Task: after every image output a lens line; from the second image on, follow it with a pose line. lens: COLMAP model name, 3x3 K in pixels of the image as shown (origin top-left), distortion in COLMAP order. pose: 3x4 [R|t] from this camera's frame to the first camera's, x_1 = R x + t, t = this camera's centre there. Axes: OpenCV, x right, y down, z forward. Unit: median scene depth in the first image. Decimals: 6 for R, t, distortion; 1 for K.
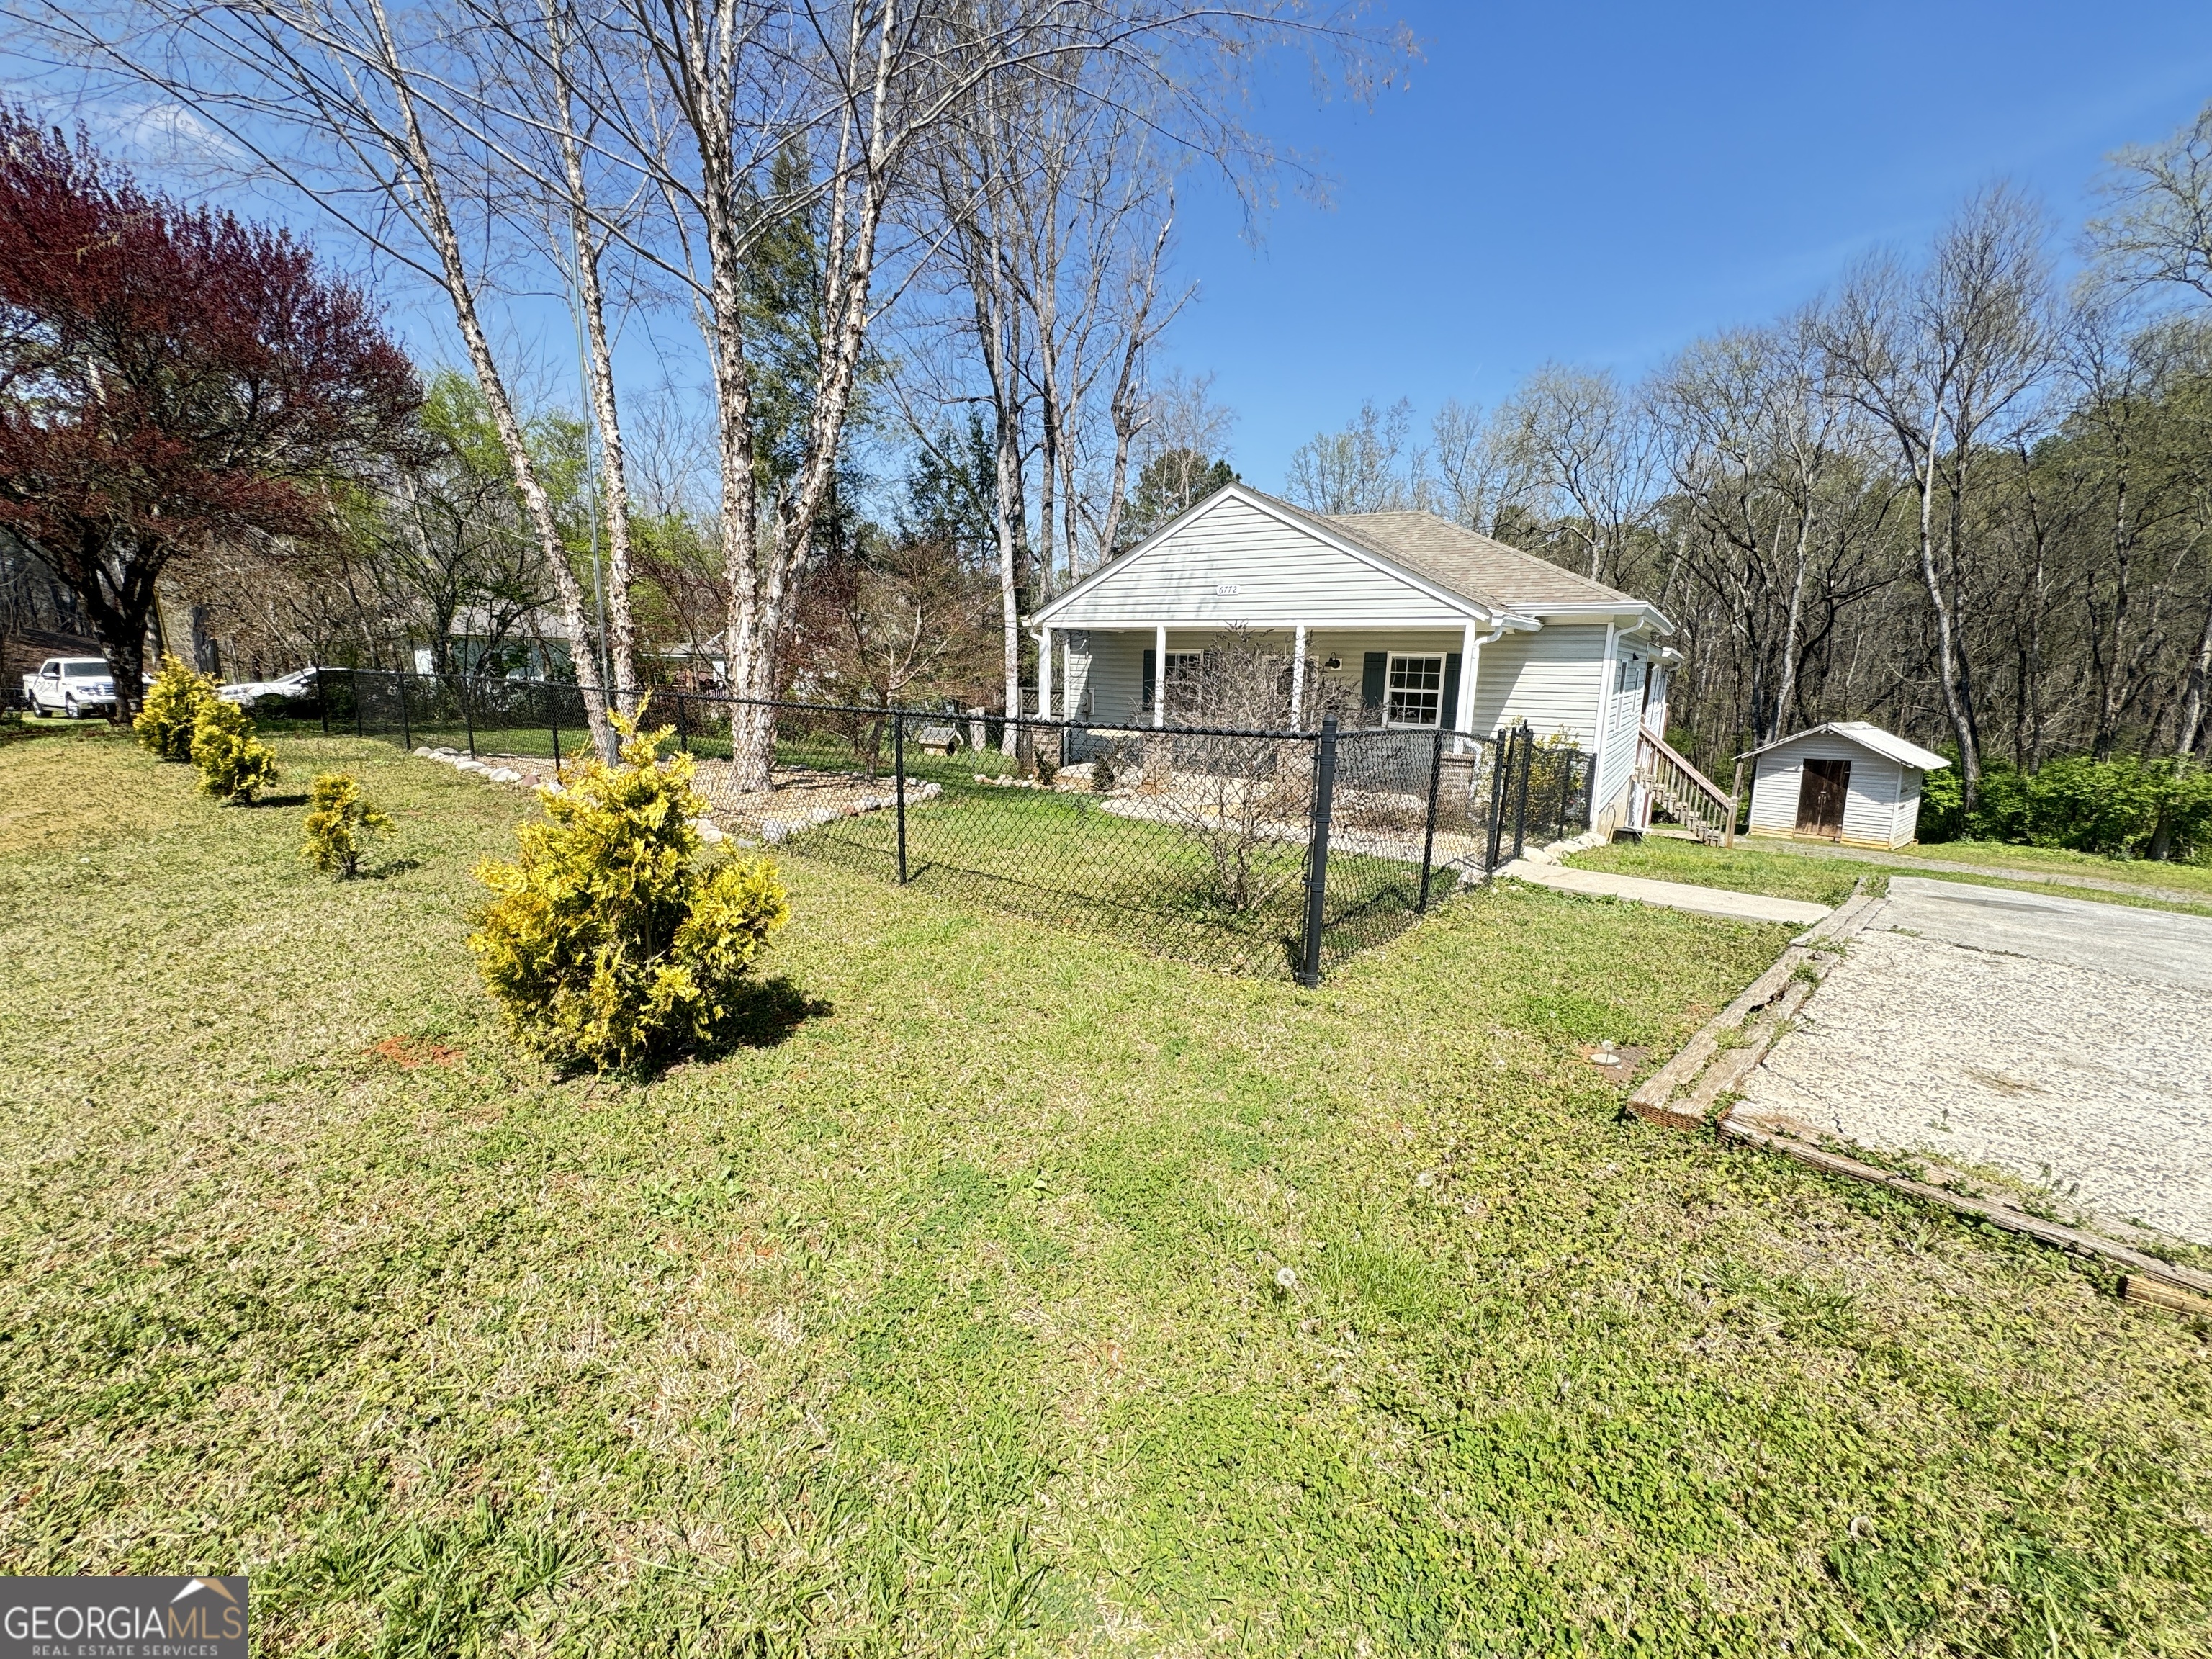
lens RADIAL K [[891.6, 0, 1106.1], [0, 891.6, 820.1], [0, 0, 1]] dist [0.000445, -0.000104]
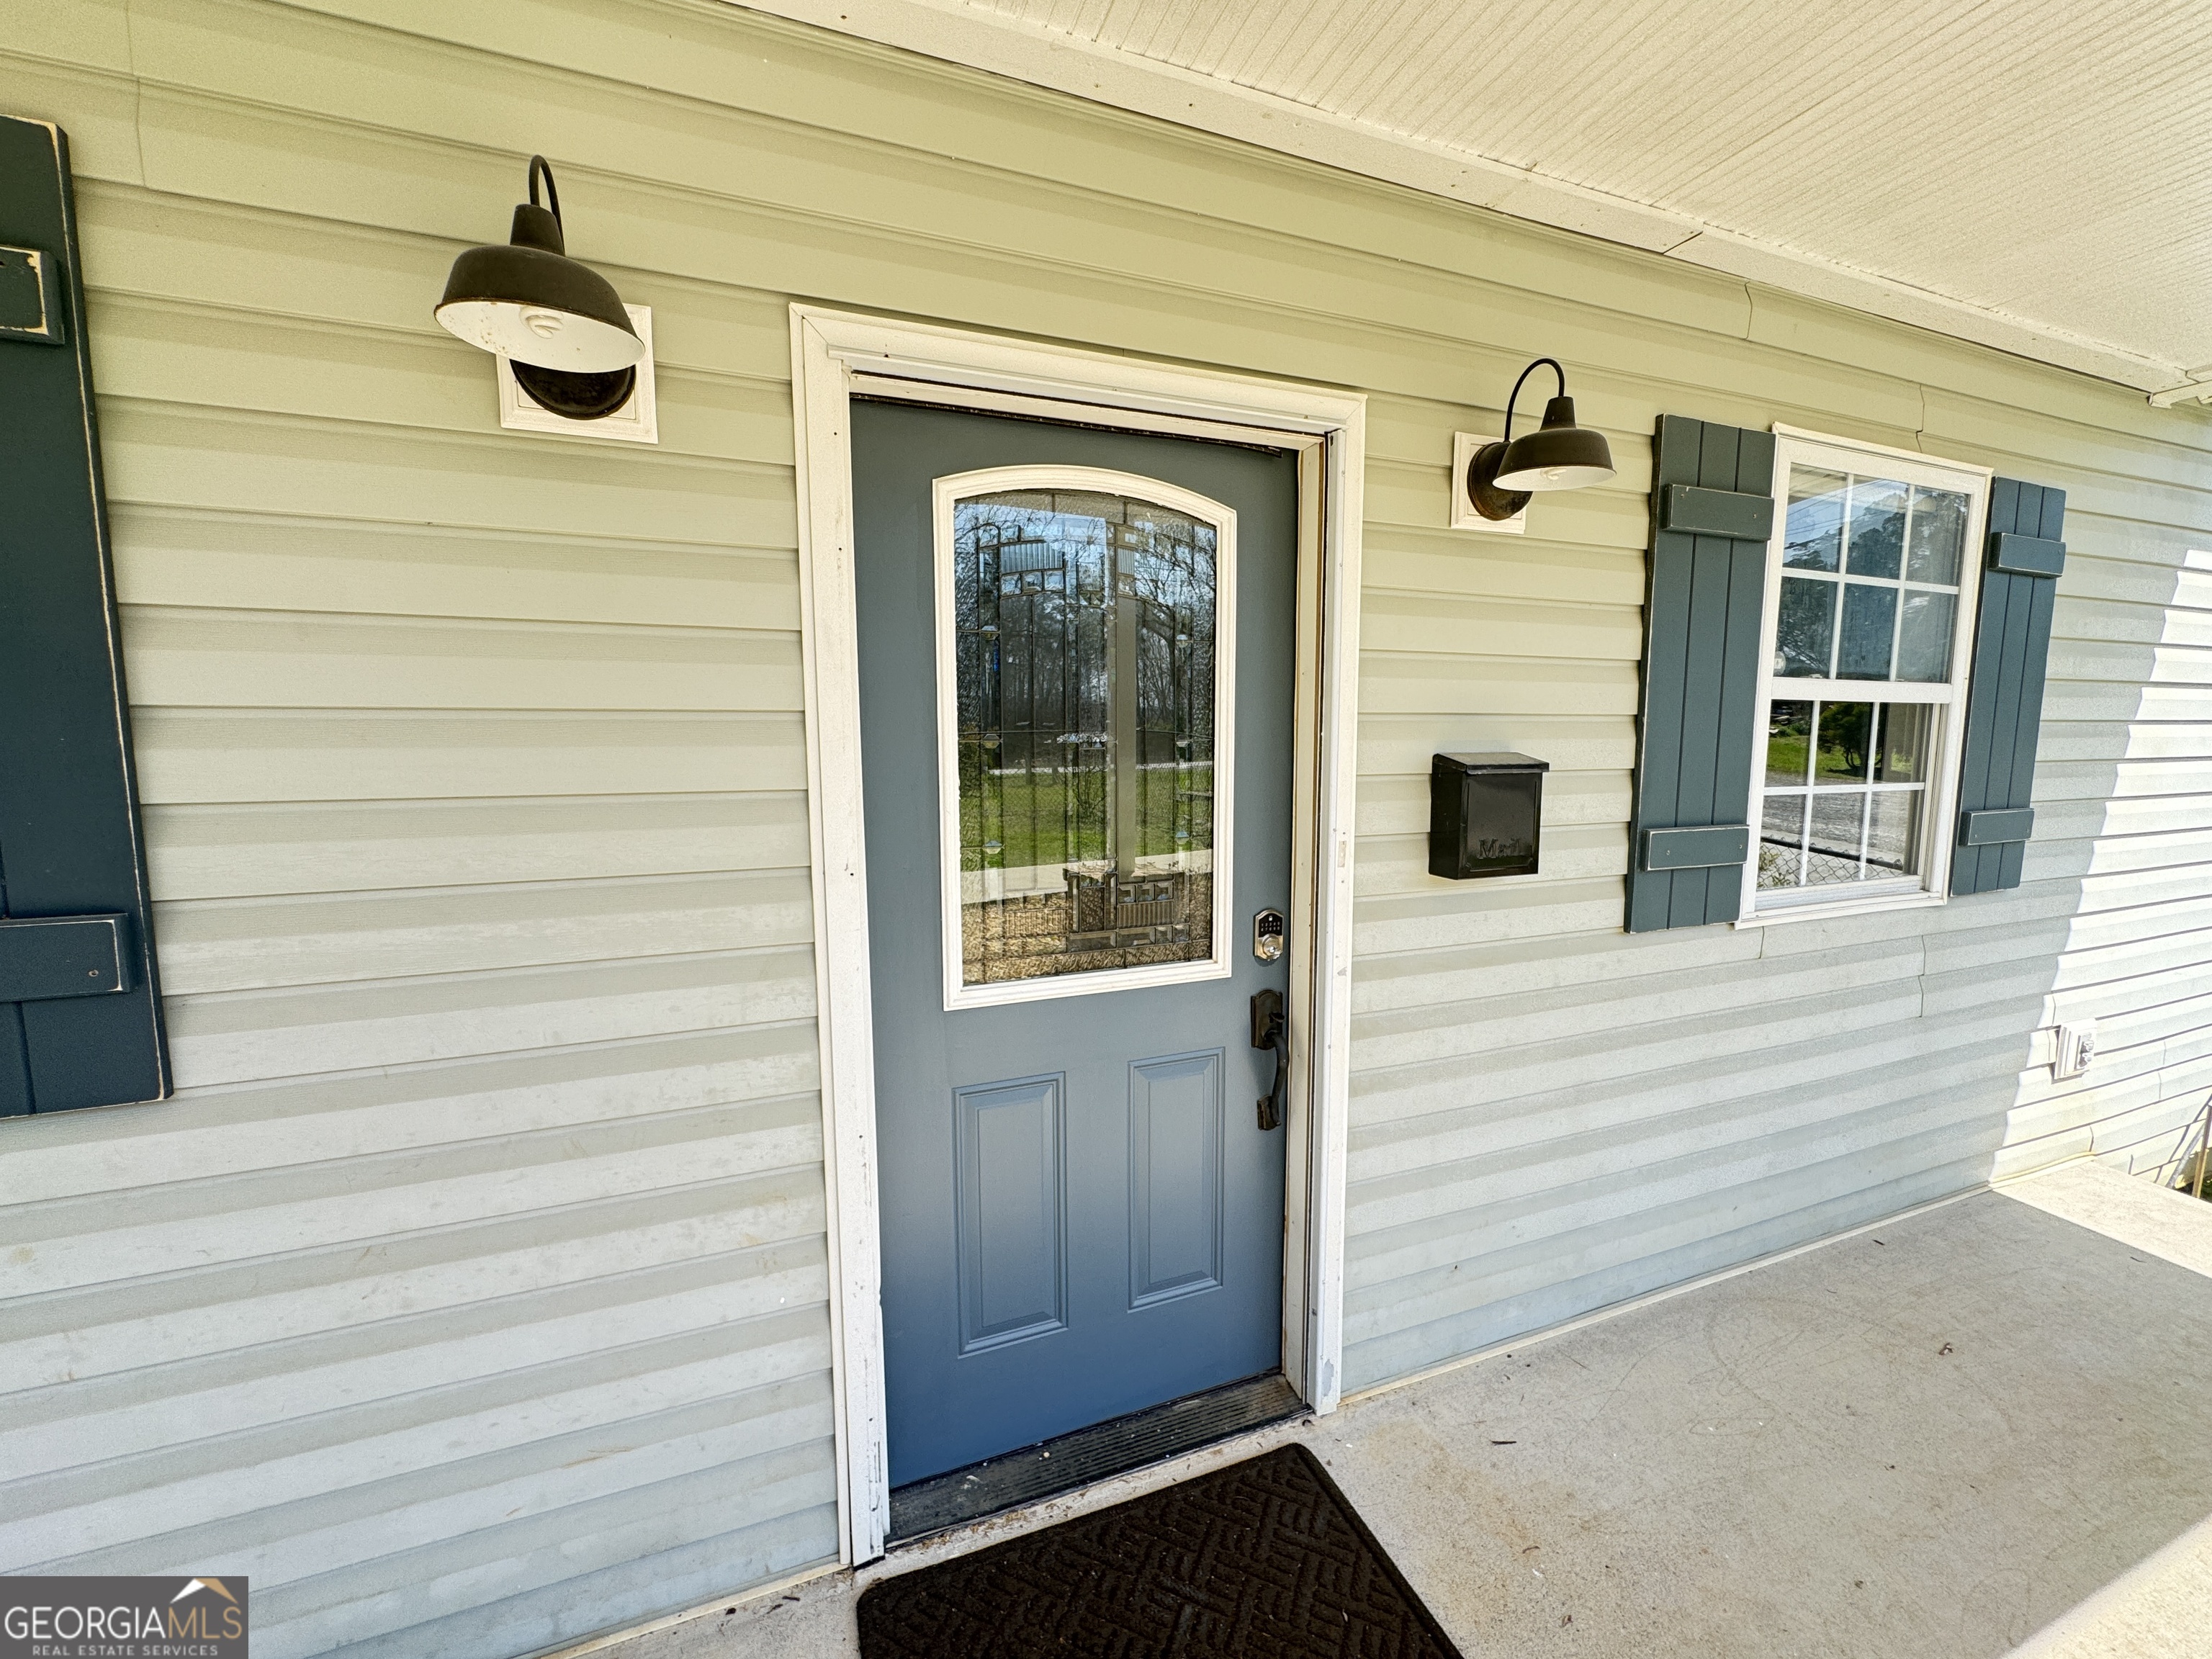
lens RADIAL K [[882.6, 0, 1106.0], [0, 882.6, 829.5], [0, 0, 1]] dist [-0.001328, 0.000061]
pose [[0.565542, -0.110427, 0.817293, 0.068634], [0.154894, 0.987582, 0.026253, -0.077212], [-0.810043, 0.111747, 0.575623, 0.539830]]
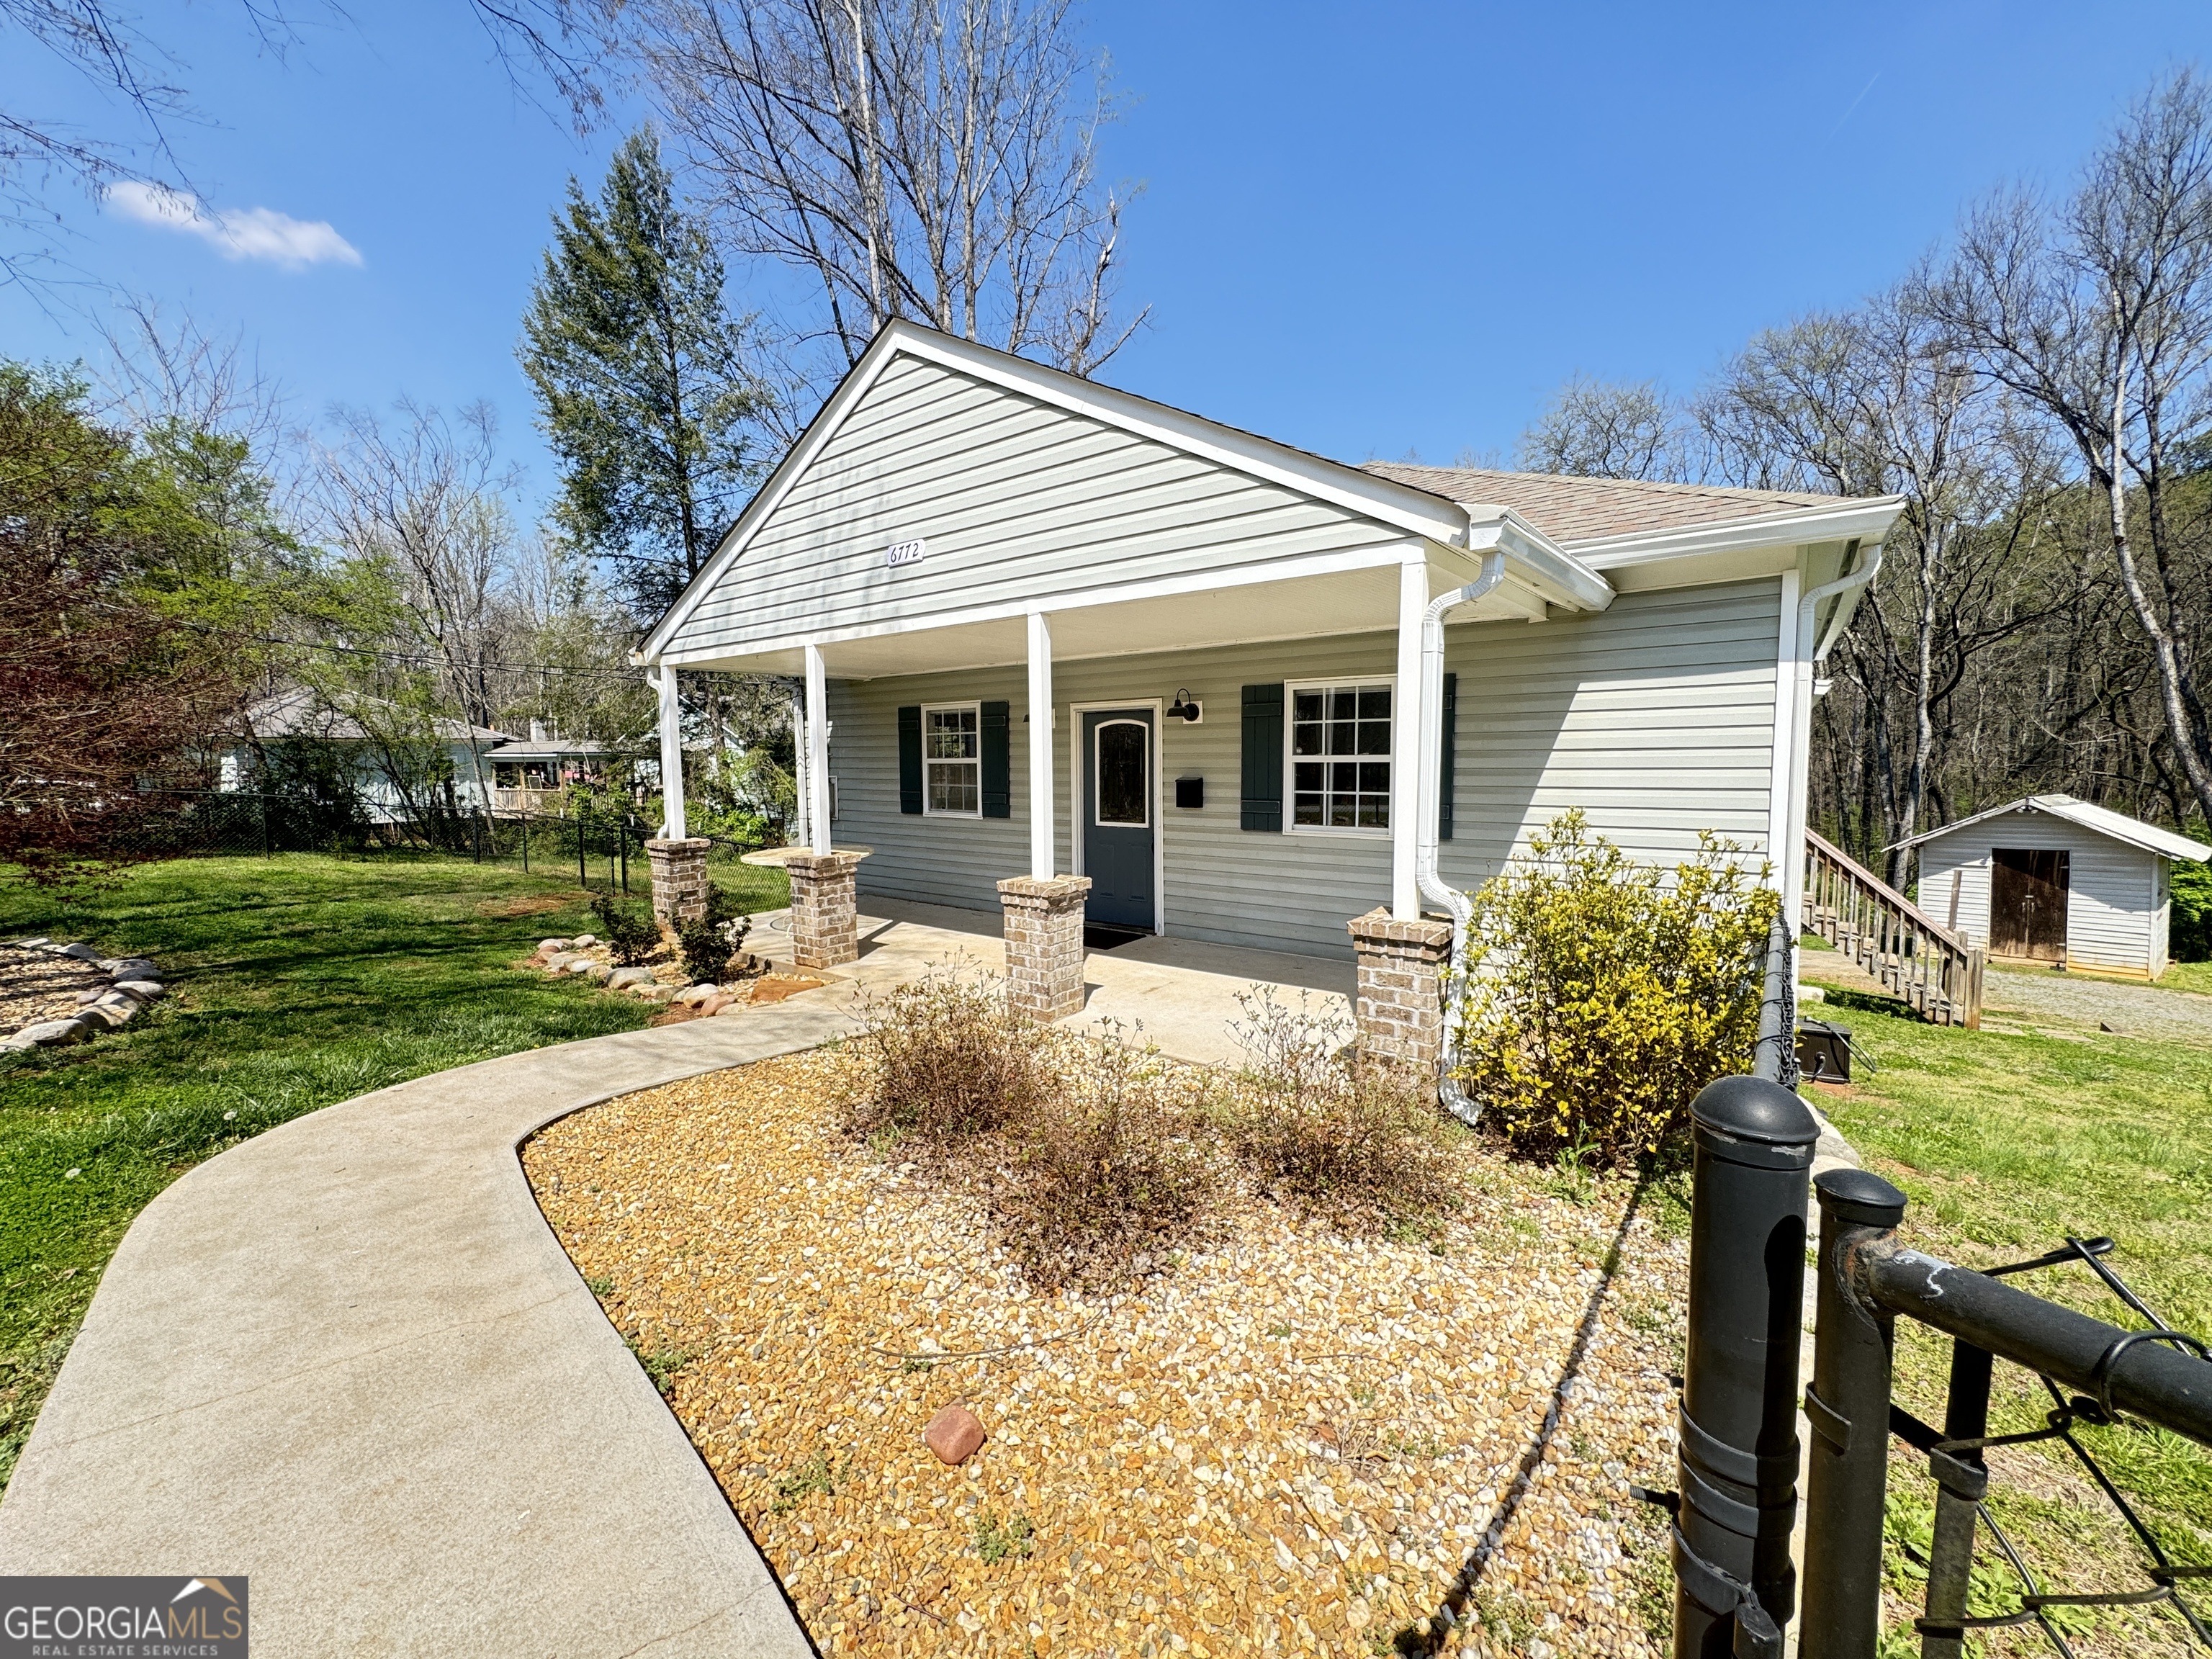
lens RADIAL K [[882.6, 0, 1106.0], [0, 882.6, 829.5], [0, 0, 1]] dist [-0.001328, 0.000061]
pose [[0.998221, -0.026571, -0.053380, 0.129189], [0.021534, 0.995451, -0.092811, -0.035281], [0.055603, 0.091496, 0.994252, 0.279724]]
